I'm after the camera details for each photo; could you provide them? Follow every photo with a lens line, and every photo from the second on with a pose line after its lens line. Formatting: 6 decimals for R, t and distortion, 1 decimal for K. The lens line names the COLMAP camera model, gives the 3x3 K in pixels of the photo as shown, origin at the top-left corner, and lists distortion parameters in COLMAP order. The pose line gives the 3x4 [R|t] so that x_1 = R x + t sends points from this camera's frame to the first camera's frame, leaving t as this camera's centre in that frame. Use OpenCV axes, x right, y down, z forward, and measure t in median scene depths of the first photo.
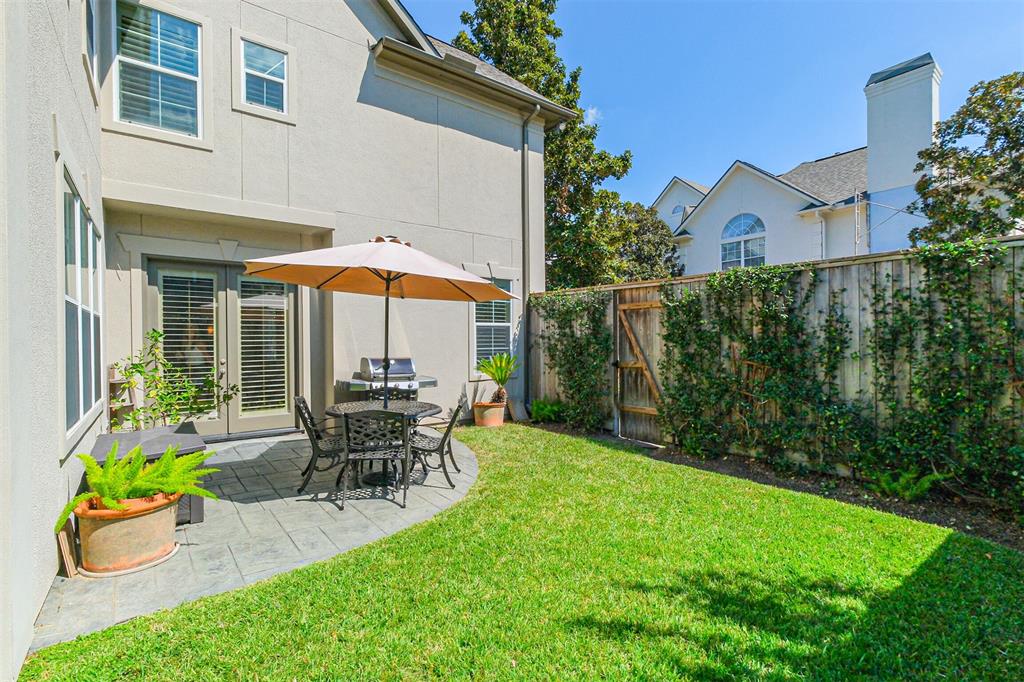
lens RADIAL K [[445.5, 0, 516.0], [0, 445.5, 342.0], [0, 0, 1]] dist [0.002500, -0.000335]
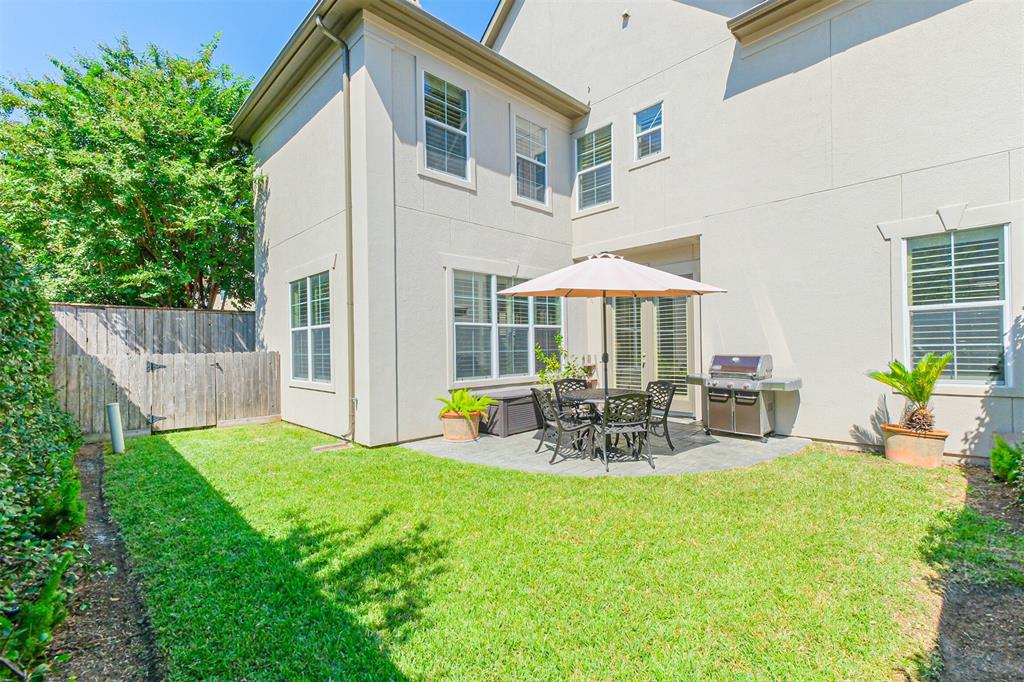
lens RADIAL K [[445.5, 0, 516.3], [0, 445.5, 344.5], [0, 0, 1]] dist [0.002500, -0.000335]
pose [[0.142463, -0.000974, -0.989800, 0.659774], [0.014790, 0.999890, 0.001145, 0.005886], [0.989690, -0.014803, 0.142462, 0.448741]]
